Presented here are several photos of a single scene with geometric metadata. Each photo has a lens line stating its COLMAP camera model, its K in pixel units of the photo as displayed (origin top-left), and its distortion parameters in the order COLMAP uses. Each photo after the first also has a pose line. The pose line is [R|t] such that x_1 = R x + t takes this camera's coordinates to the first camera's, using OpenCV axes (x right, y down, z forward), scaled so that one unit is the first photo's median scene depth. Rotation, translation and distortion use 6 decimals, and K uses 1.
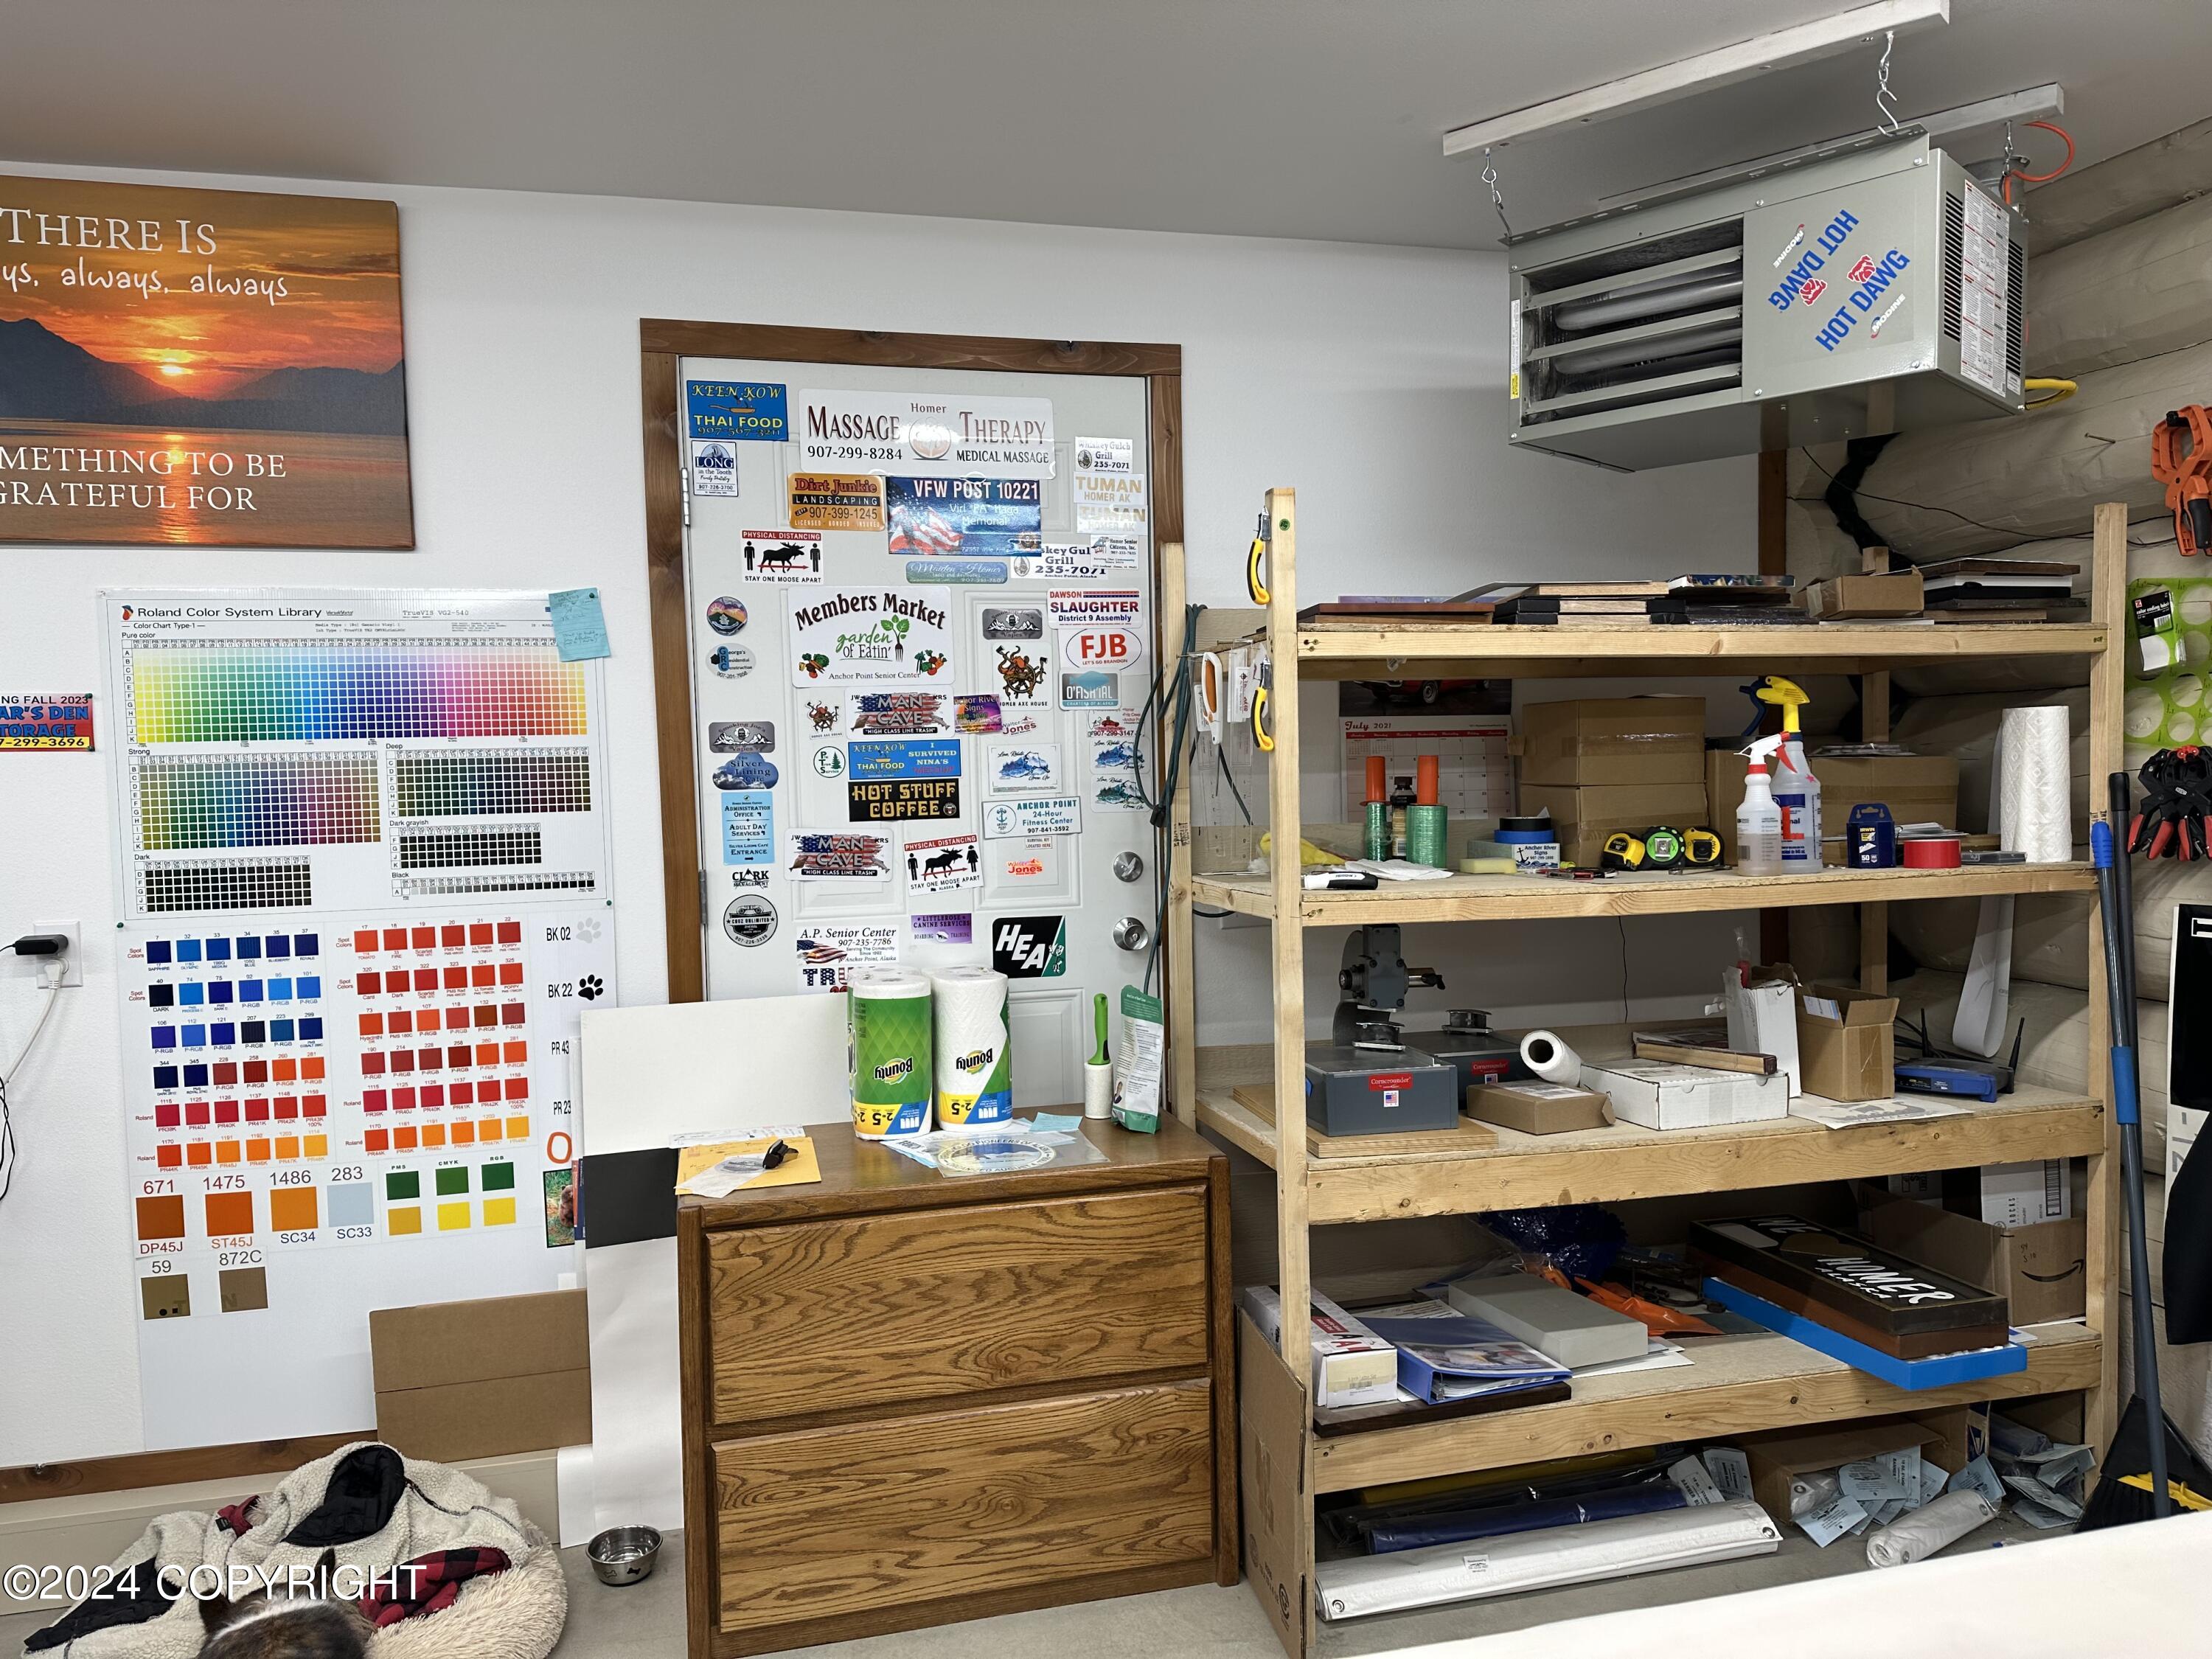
lens RADIAL K [[1565.8, 0, 1098.2], [0, 1565.8, 834.1], [0, 0, 1]] dist [0.173941, -0.251481]
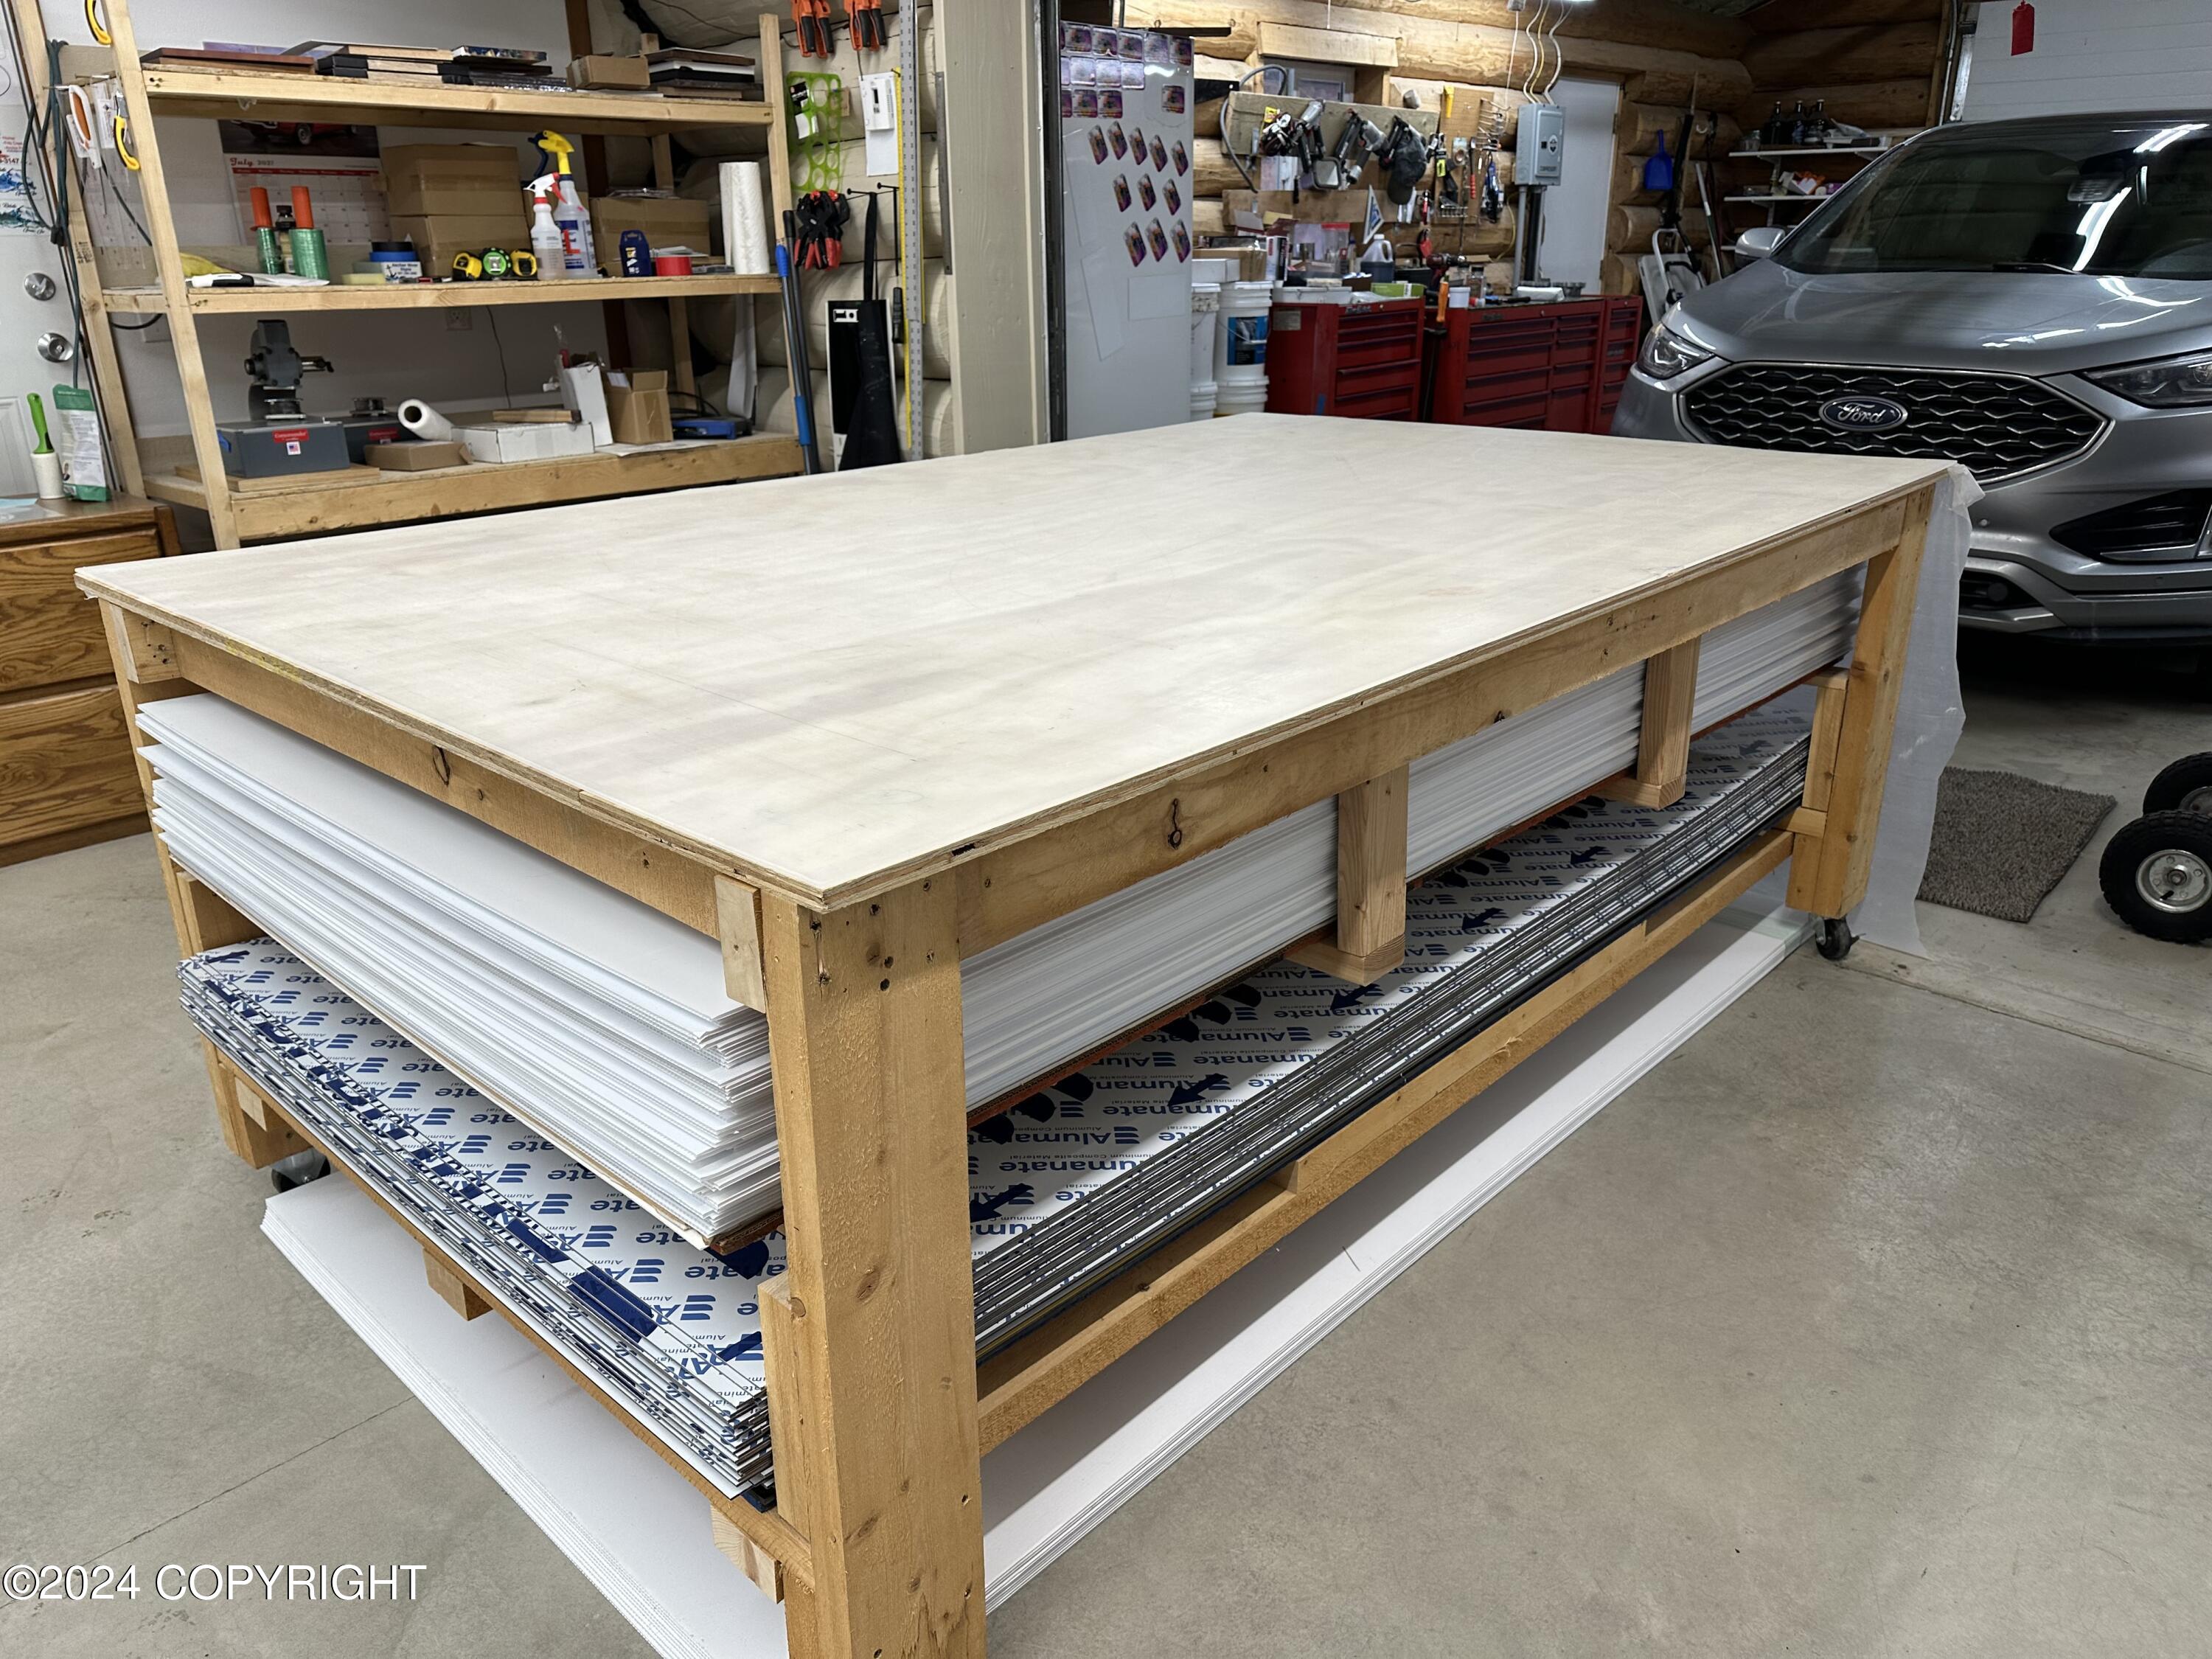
lens RADIAL K [[1573.9, 0, 1099.0], [0, 1573.9, 827.7], [0, 0, 1]] dist [0.008296, -0.010871]
pose [[0.843060, -0.179282, 0.507058, 0.019267], [0.017919, 0.951643, 0.306683, 0.066444], [-0.537521, -0.249466, 0.805504, -0.513083]]
